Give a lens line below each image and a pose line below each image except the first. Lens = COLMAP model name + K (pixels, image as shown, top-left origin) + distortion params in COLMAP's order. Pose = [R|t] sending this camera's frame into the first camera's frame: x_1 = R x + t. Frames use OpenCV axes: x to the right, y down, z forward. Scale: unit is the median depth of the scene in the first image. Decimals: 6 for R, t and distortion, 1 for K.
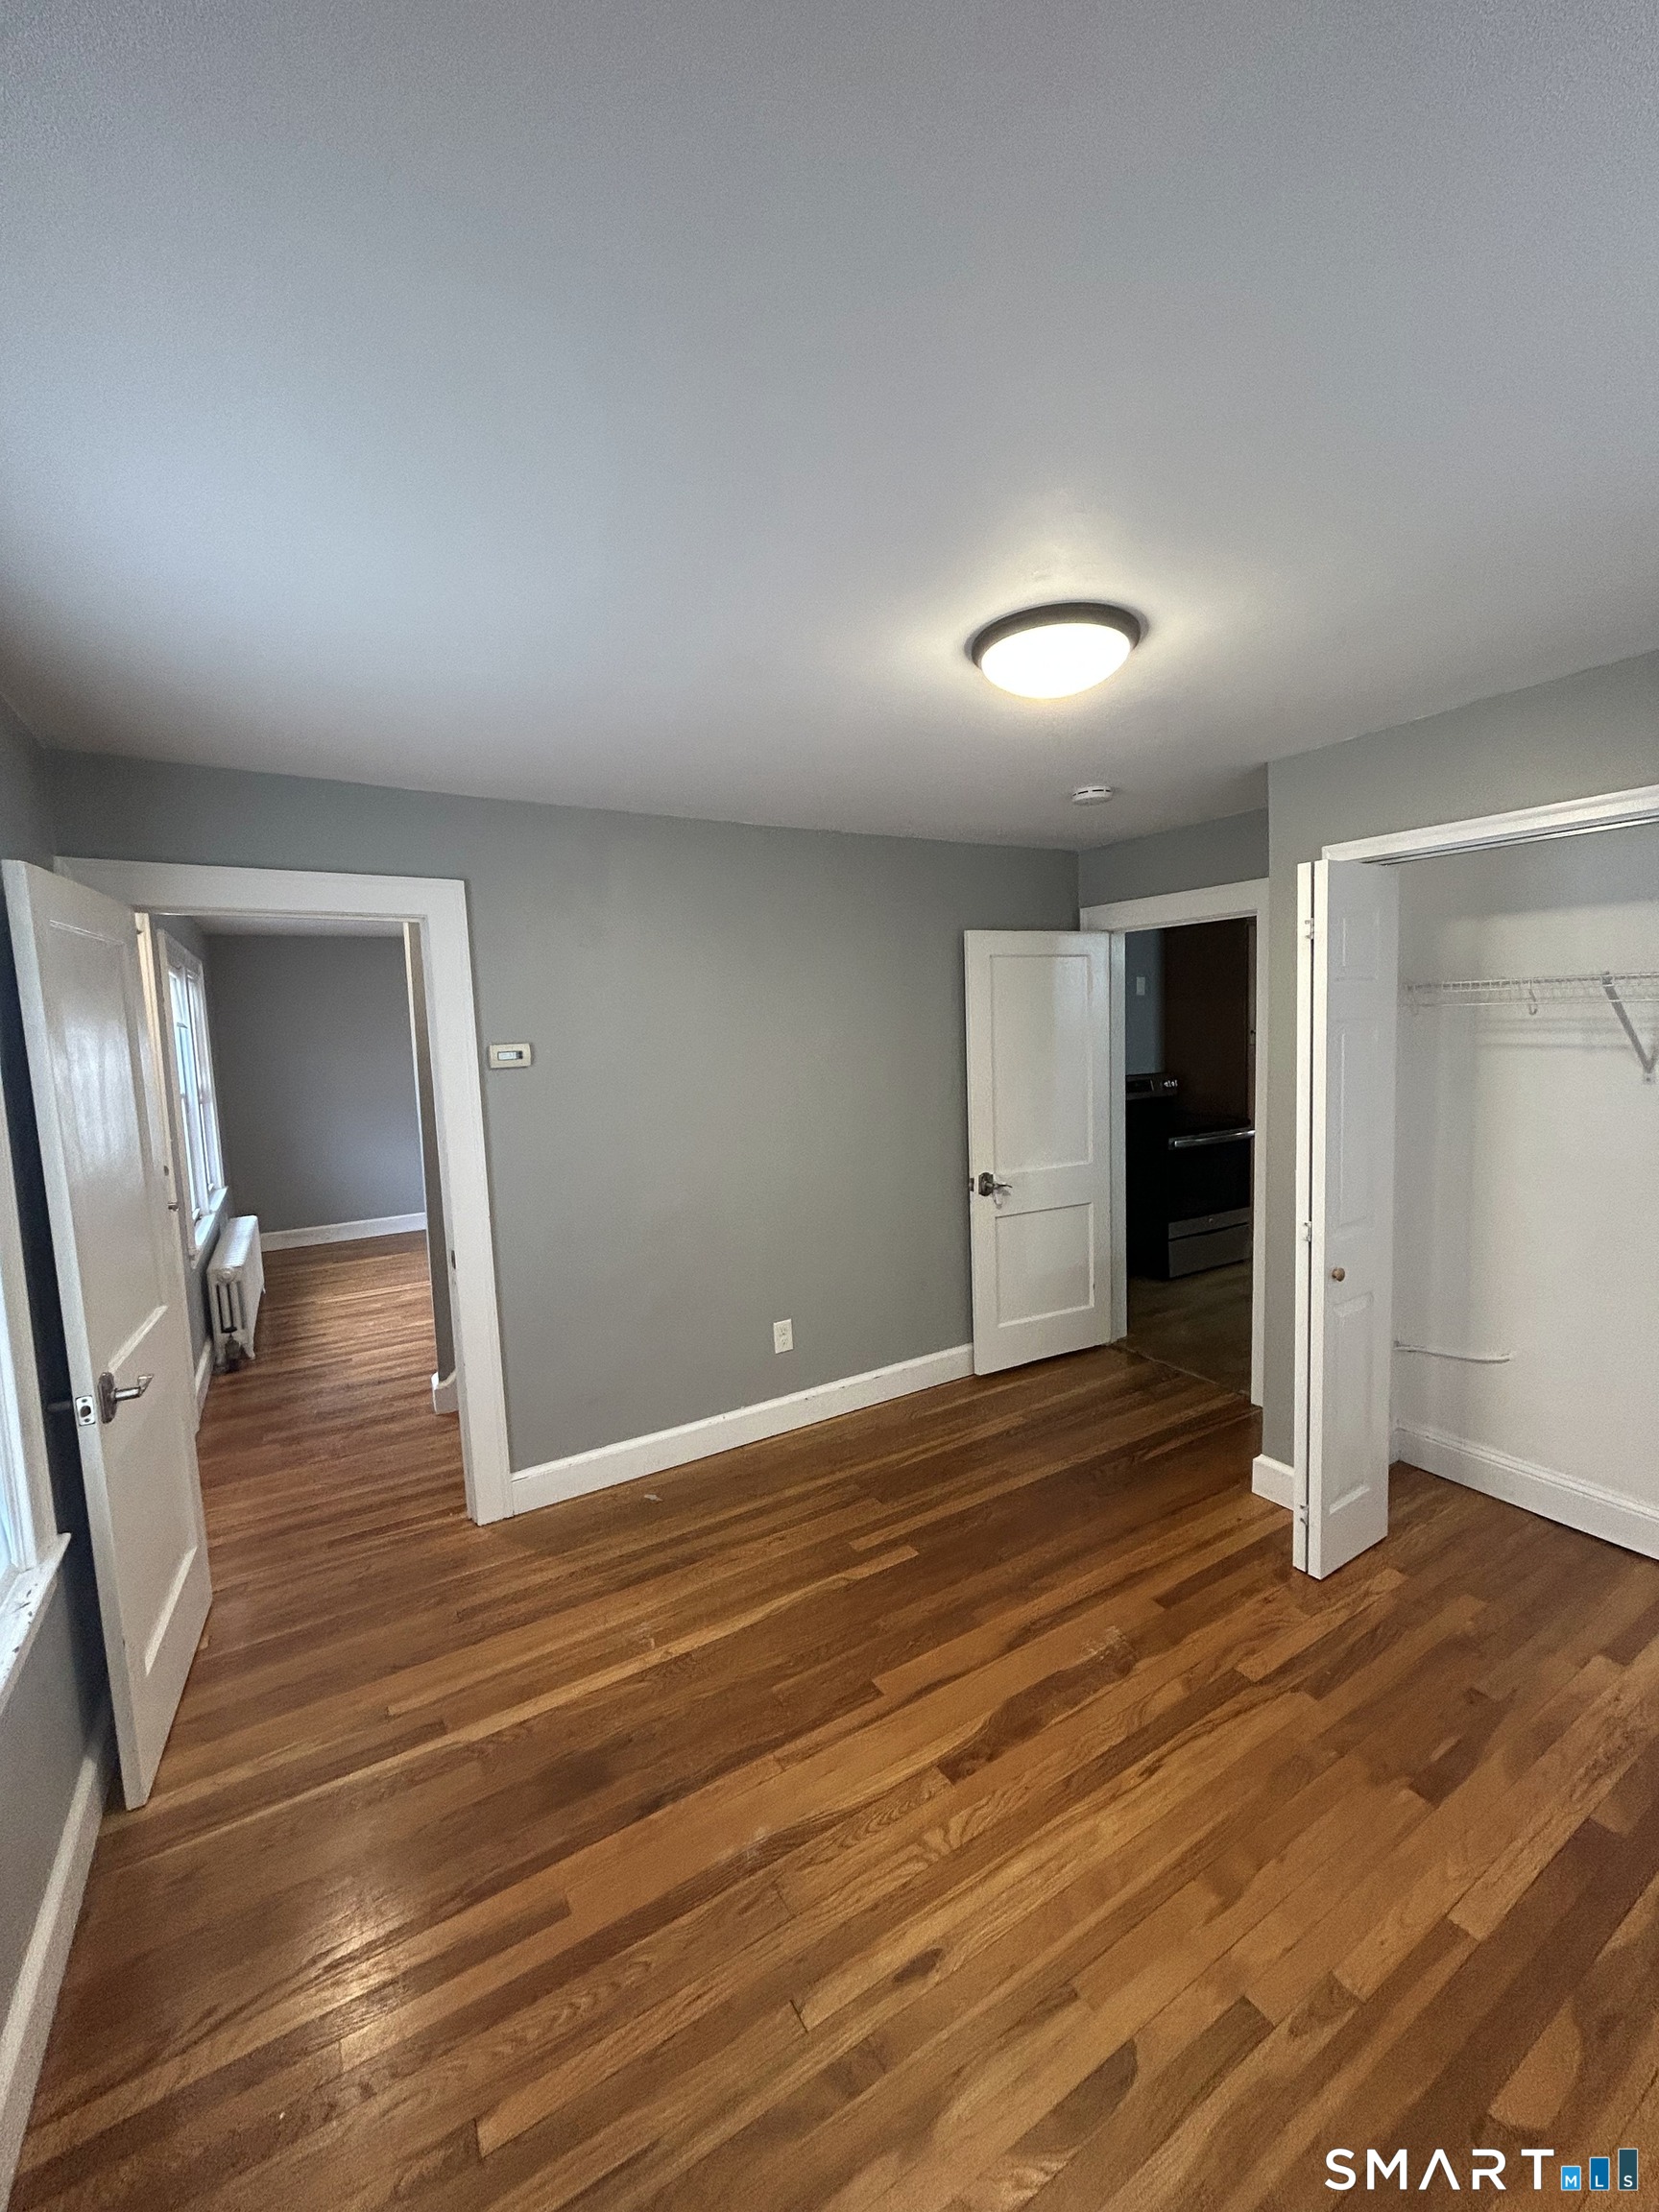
lens RADIAL K [[890.1, 0, 829.5], [0, 890.1, 1106.0], [0, 0, 1]] dist [-0.000543, 0.002012]
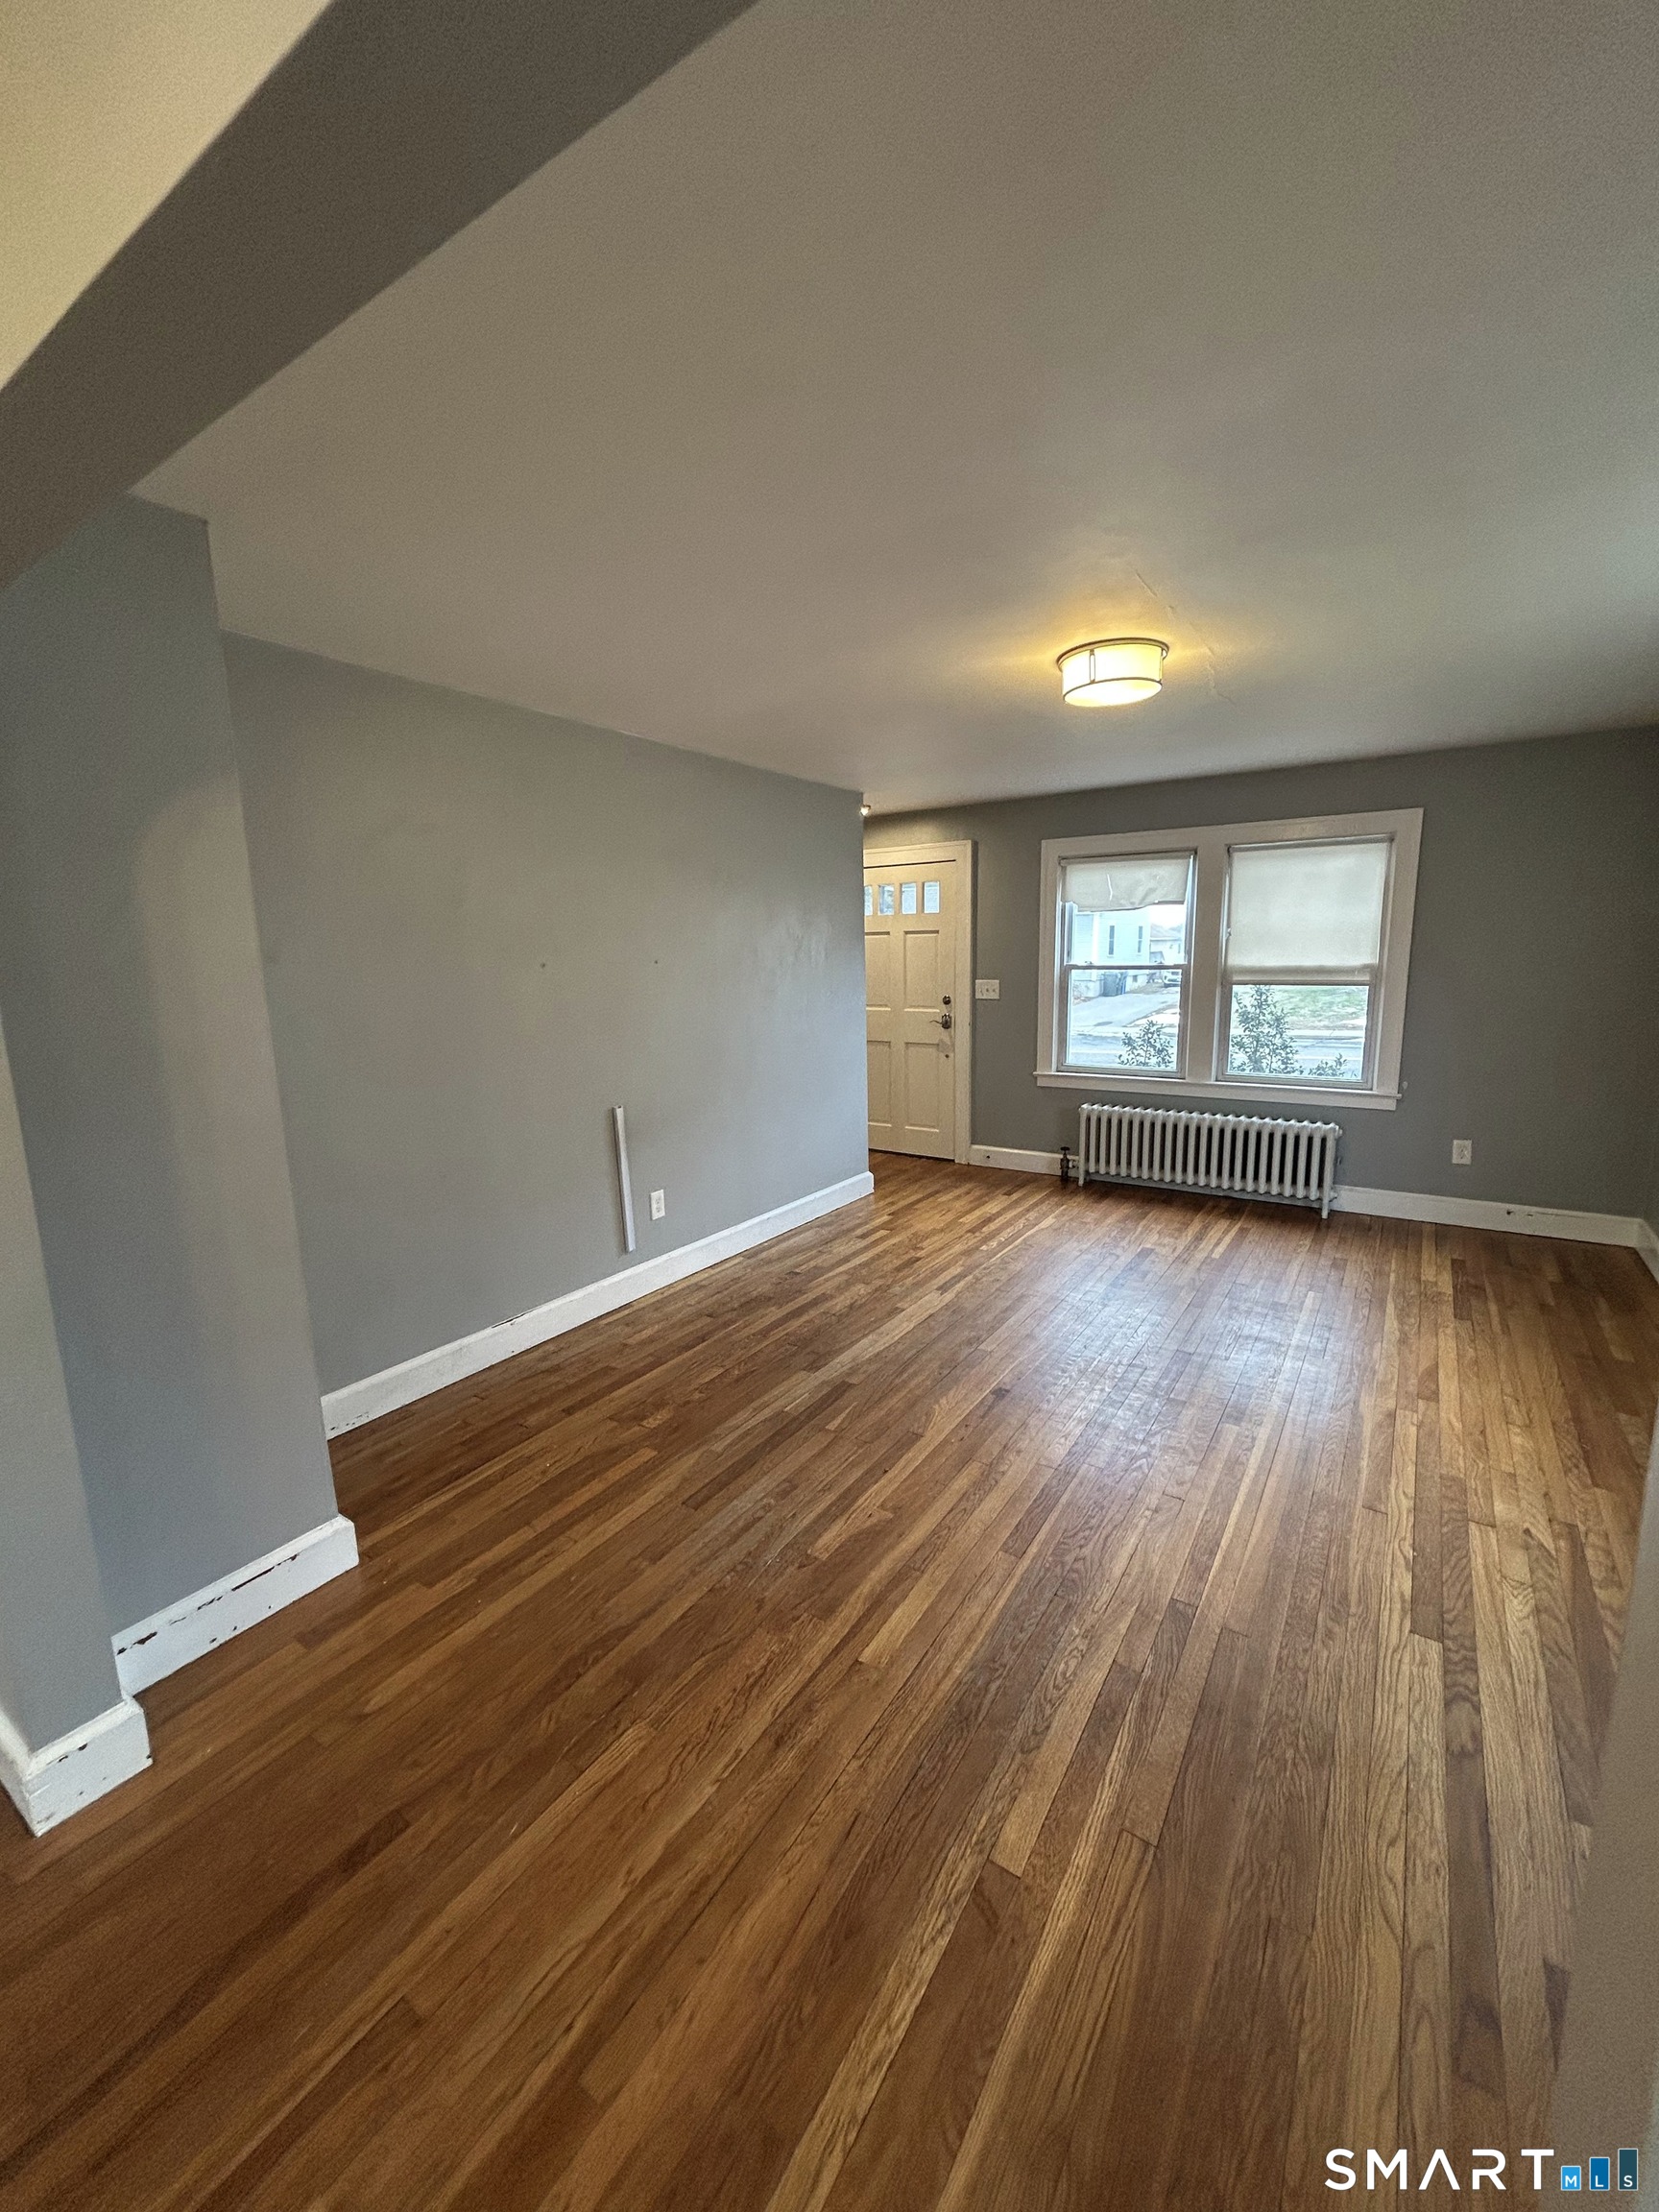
lens RADIAL K [[888.8, 0, 829.5], [0, 888.8, 1106.0], [0, 0, 1]] dist [-0.003153, 0.000503]
pose [[-0.906390, 0.126055, -0.403196, 0.129758], [0.014686, 0.963268, 0.268140, -0.143629], [0.422187, 0.237118, -0.874948, 1.784526]]
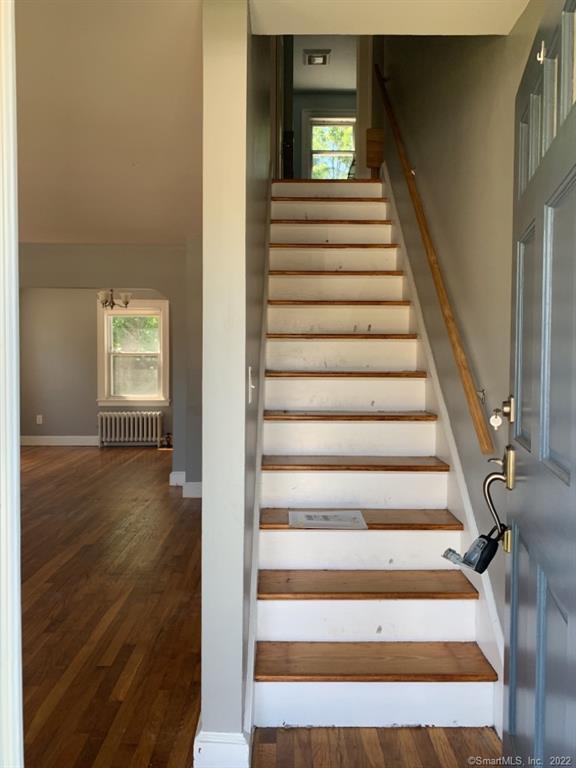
lens RADIAL K [[587.8, 0, 287.2], [0, 587.8, 370.6], [0, 0, 1]] dist [0.004468, -0.000128]
pose [[0.514540, 0.019490, 0.857245, -0.662193], [0.058543, 0.996610, -0.057797, 0.041826], [-0.855465, 0.079924, 0.511655, 0.572464]]
